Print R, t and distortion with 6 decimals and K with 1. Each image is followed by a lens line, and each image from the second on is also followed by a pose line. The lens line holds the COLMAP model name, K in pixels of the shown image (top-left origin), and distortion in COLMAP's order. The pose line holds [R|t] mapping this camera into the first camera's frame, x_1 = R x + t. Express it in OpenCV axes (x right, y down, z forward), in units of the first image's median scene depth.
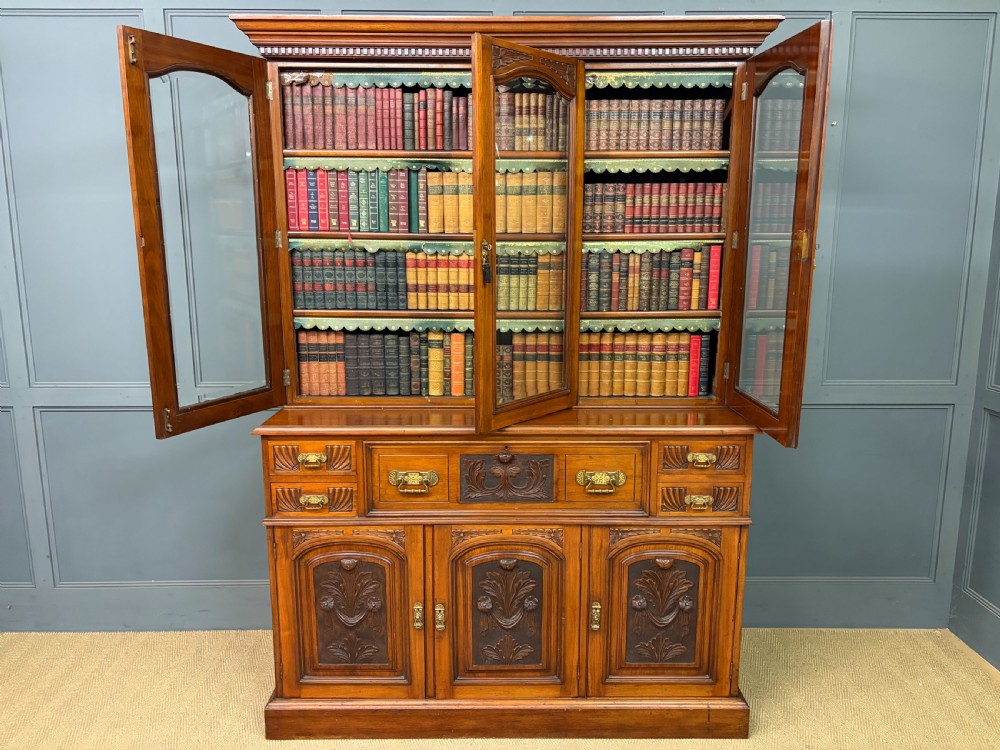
lens RADIAL K [[760.3, 0, 499.8], [0, 760.3, 377.2], [0, 0, 1]] dist [0.042771, -0.047656]
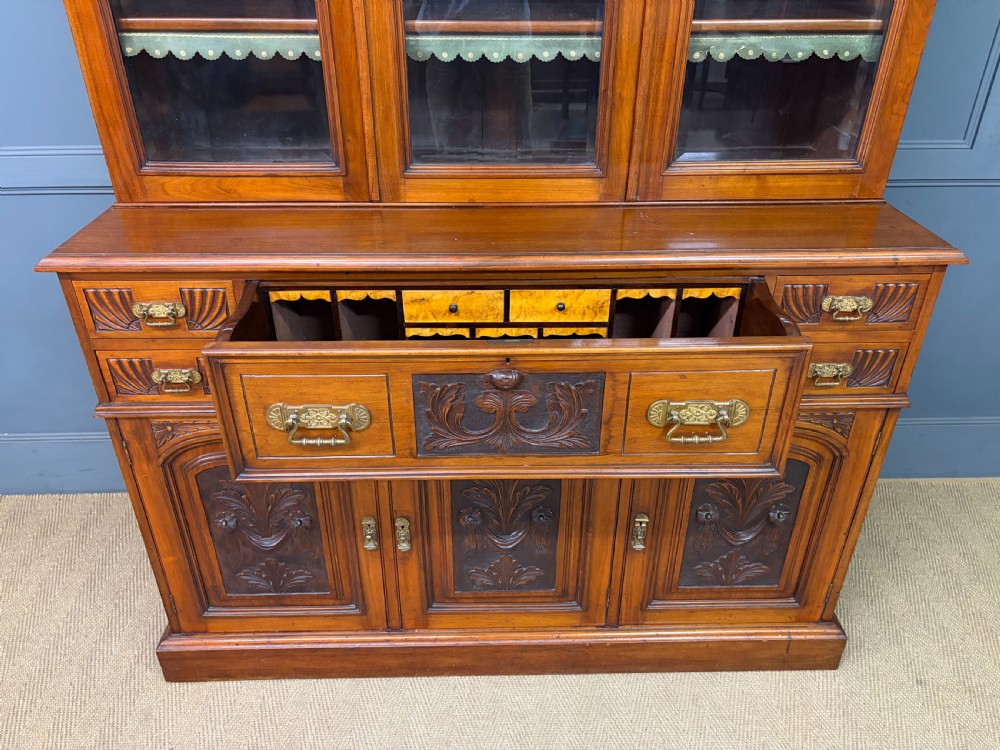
lens RADIAL K [[760.3, 0, 498.6], [0, 760.3, 380.0], [0, 0, 1]] dist [0.042771, -0.047656]
pose [[0.999793, -0.008561, 0.018473, -0.007172], [0.001539, 0.936468, 0.350750, -0.041680], [-0.020302, -0.350649, 0.936287, 0.439378]]
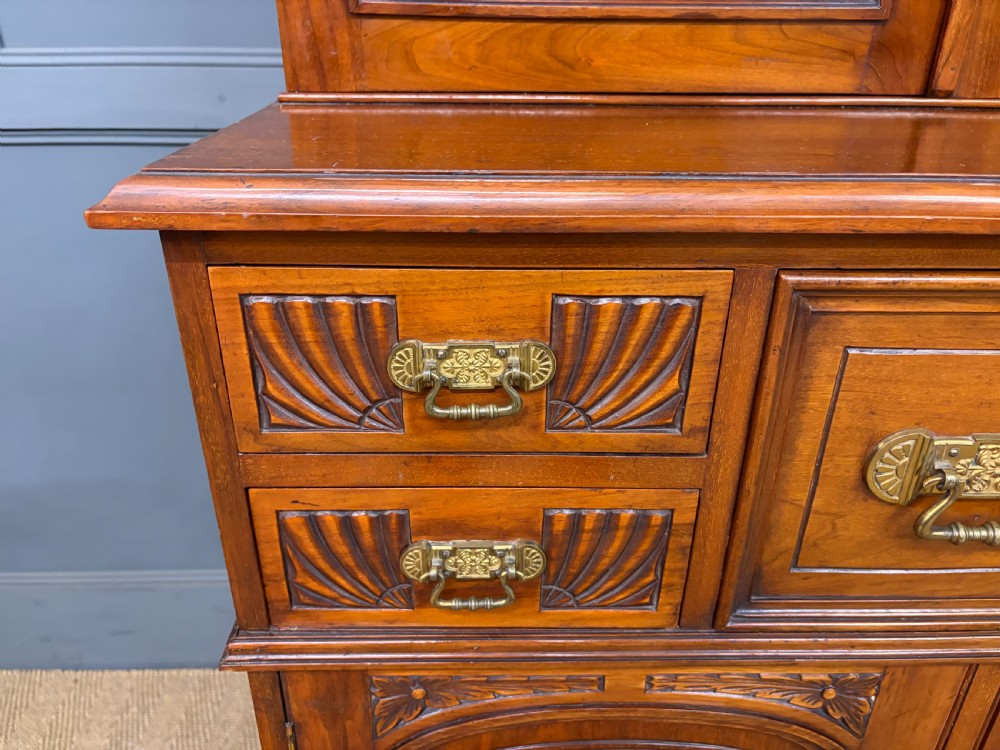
lens RADIAL K [[760.3, 0, 499.3], [0, 760.3, 379.5], [0, 0, 1]] dist [0.042771, -0.047656]
pose [[0.999850, 0.002286, 0.017141, -0.236790], [-0.007037, 0.959226, 0.282554, 0.058396], [-0.015796, -0.282632, 0.959098, 0.812261]]
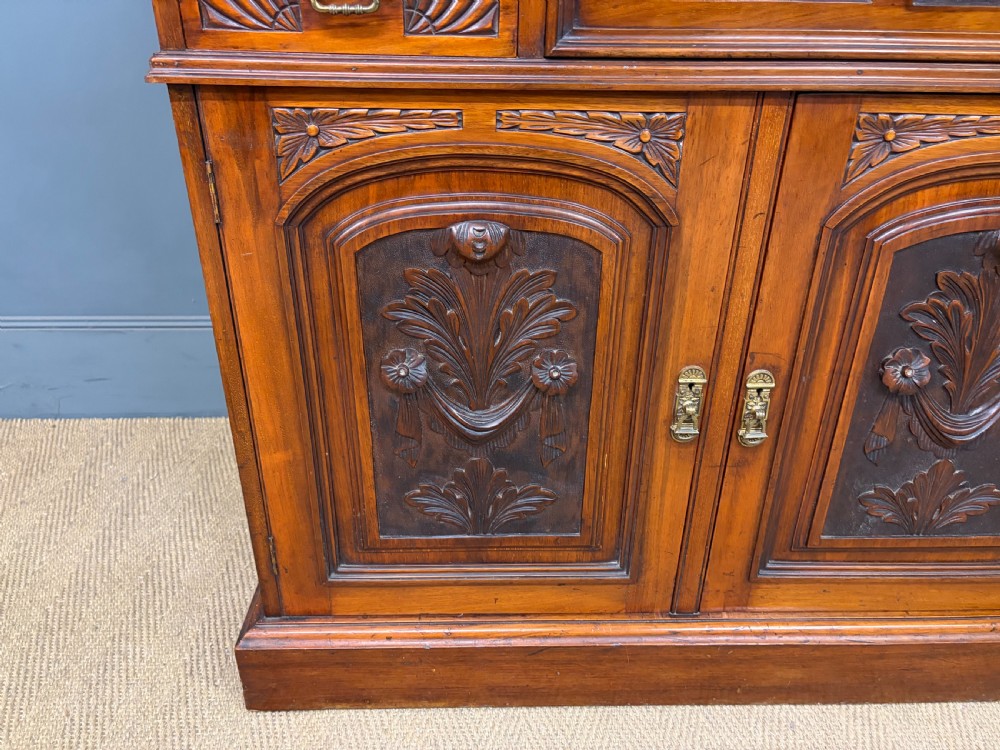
lens RADIAL K [[760.3, 0, 500.4], [0, 760.3, 381.8], [0, 0, 1]] dist [0.042771, -0.047656]
pose [[0.999614, 0.000590, 0.027787, -0.197189], [-0.009211, 0.950301, 0.311196, 0.205681], [-0.026223, -0.311332, 0.949939, 0.711548]]
